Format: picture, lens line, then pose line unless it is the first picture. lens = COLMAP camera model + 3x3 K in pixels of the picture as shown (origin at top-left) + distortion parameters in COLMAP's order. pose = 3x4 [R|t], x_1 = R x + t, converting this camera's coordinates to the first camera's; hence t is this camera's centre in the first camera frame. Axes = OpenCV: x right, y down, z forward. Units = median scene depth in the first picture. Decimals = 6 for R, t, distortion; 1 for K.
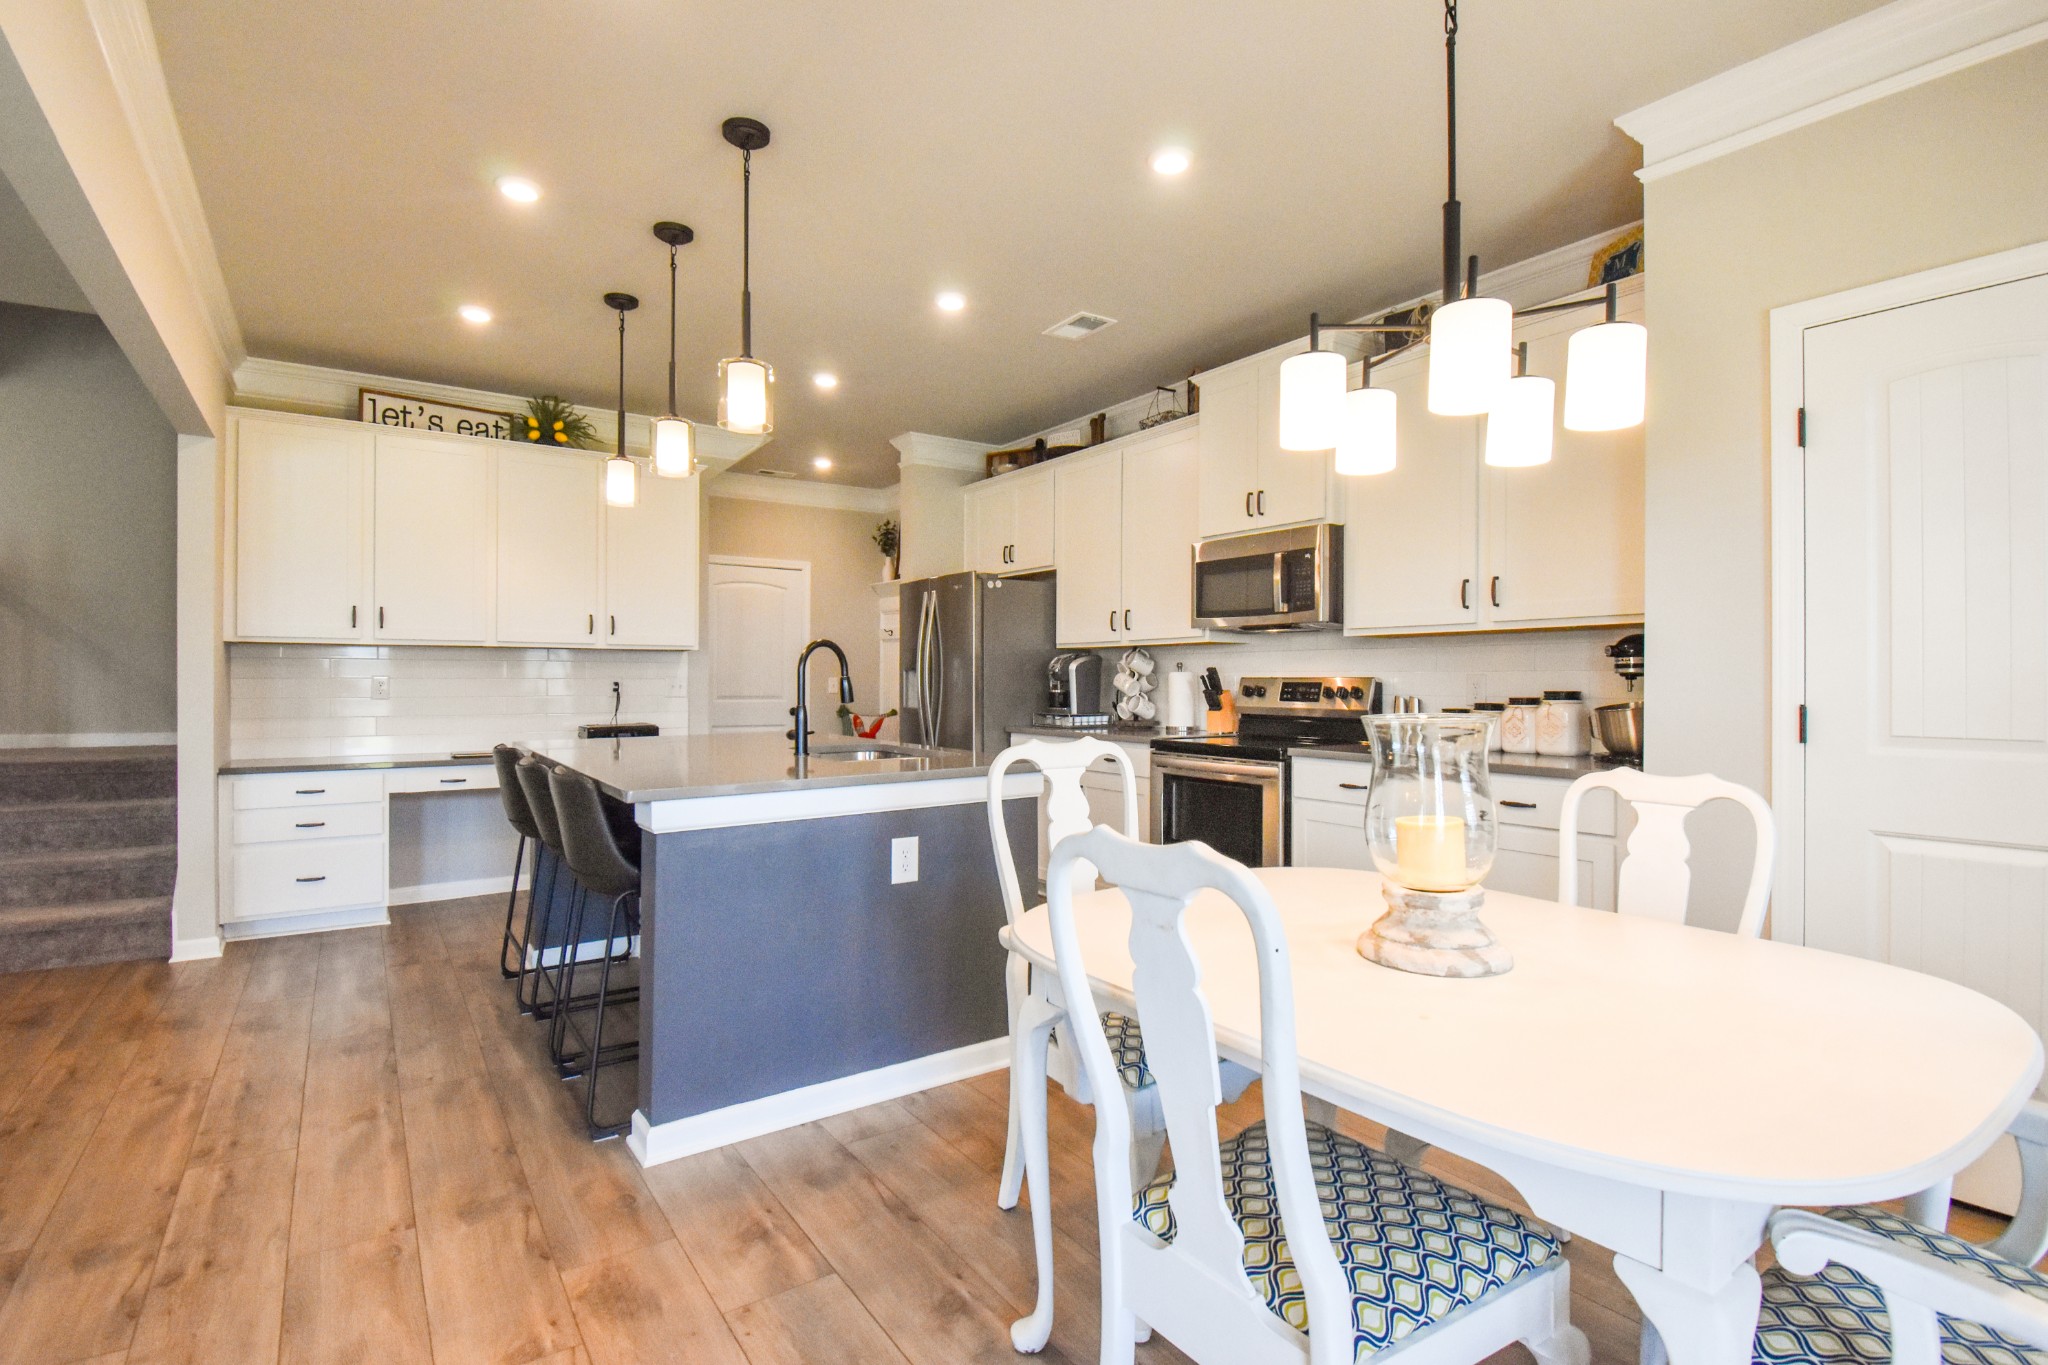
lens RADIAL K [[972.6, 0, 1037.1], [0, 972.6, 675.9], [0, 0, 1]] dist [0.020589, -0.027792]
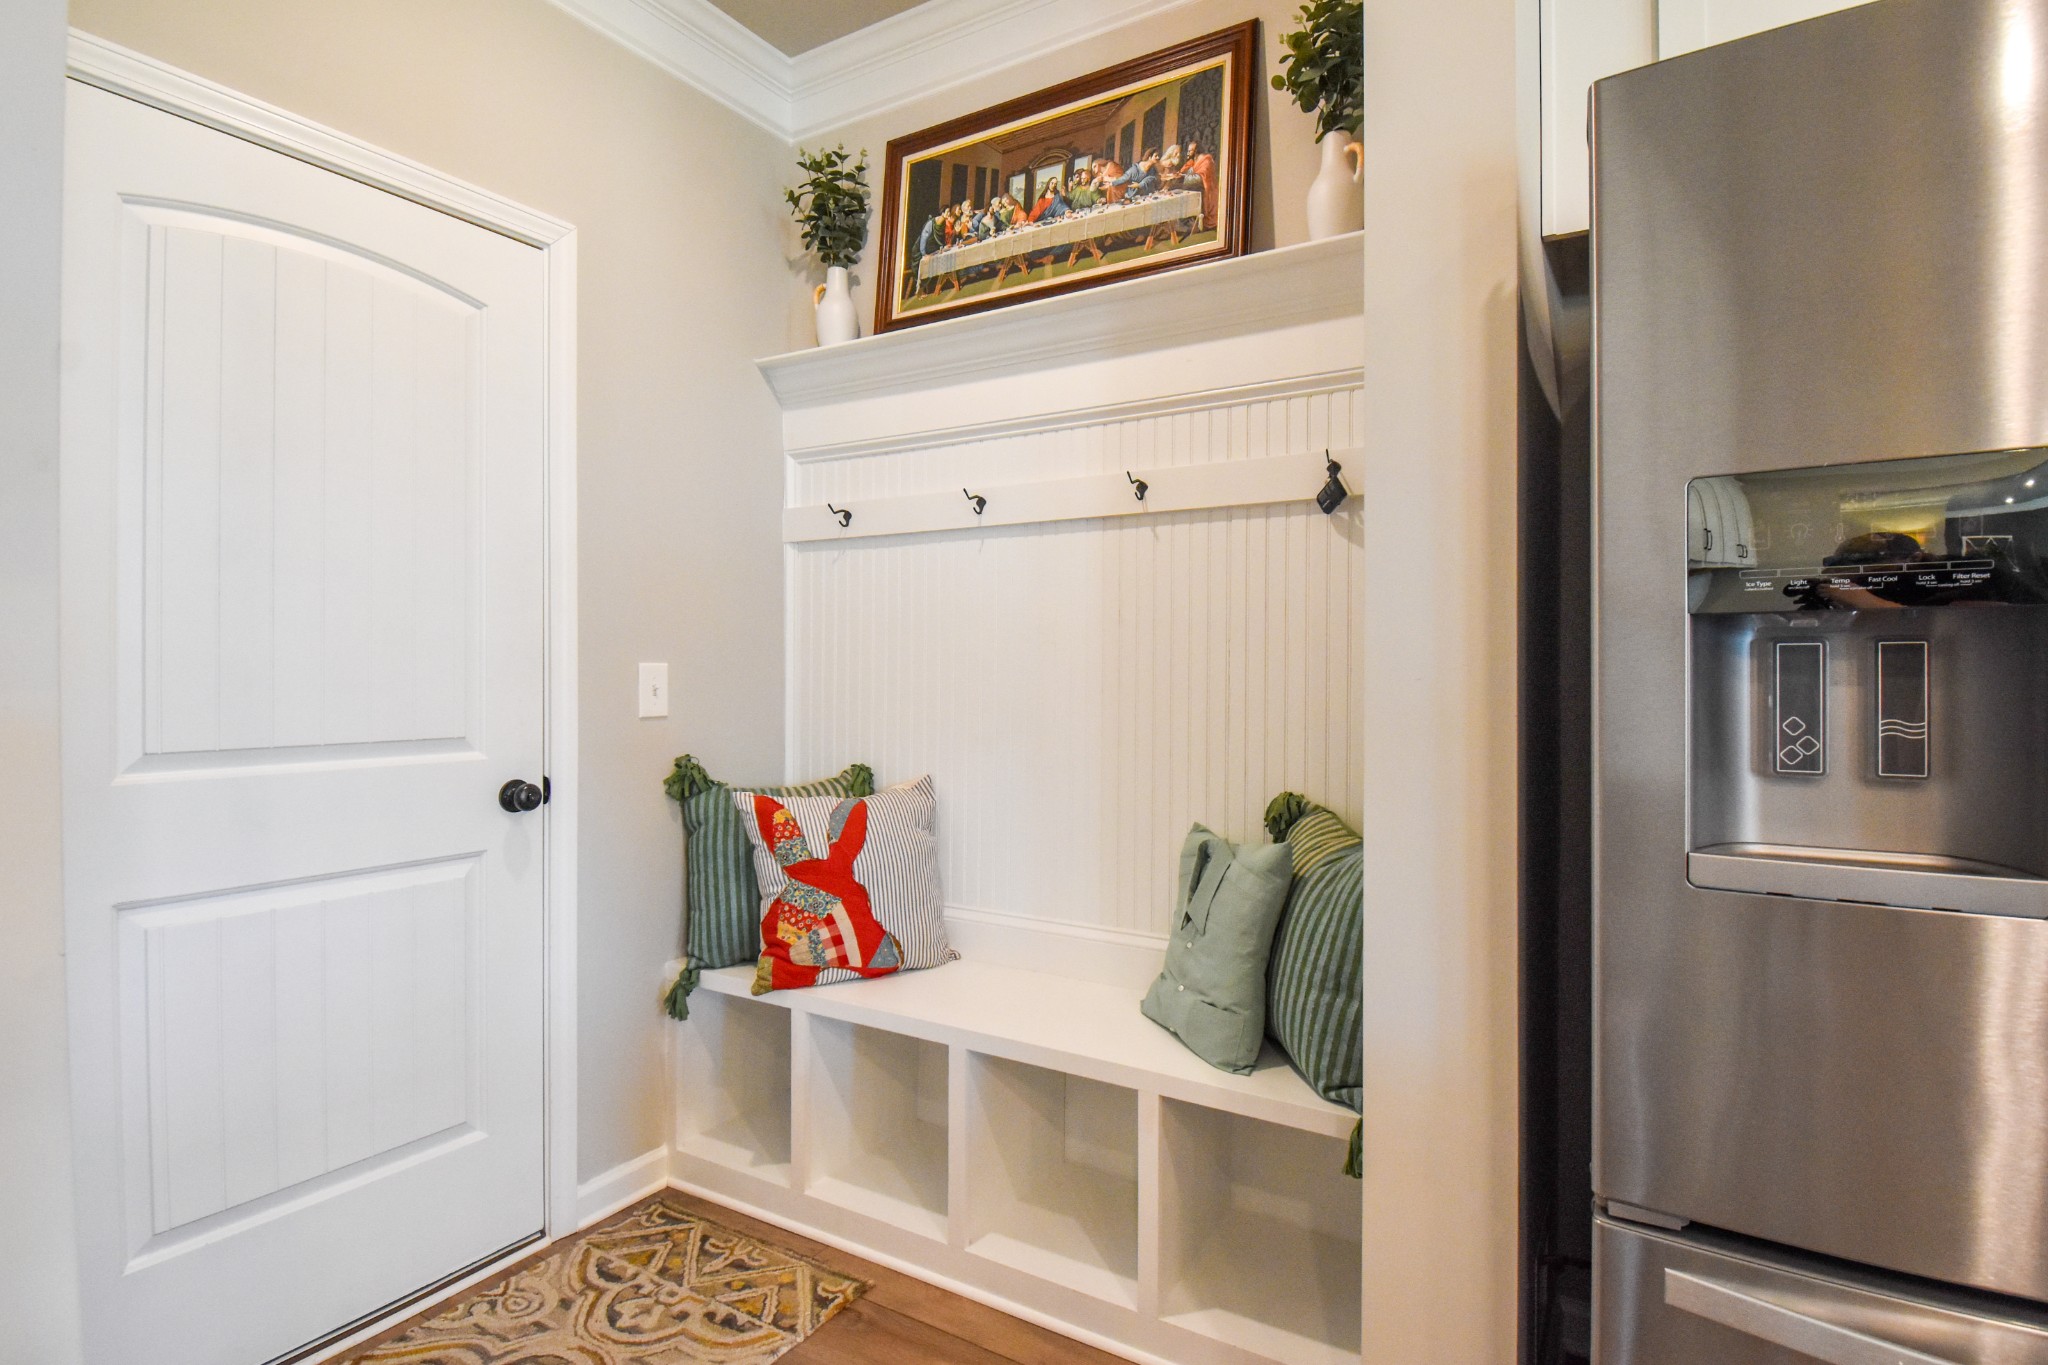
lens RADIAL K [[972.6, 0, 1037.1], [0, 972.6, 675.9], [0, 0, 1]] dist [0.020589, -0.027792]
pose [[0.908434, -0.003938, 0.418009, -0.412285], [0.001032, 0.999974, 0.007176, 0.005628], [-0.418027, -0.006087, 0.908414, 1.256112]]
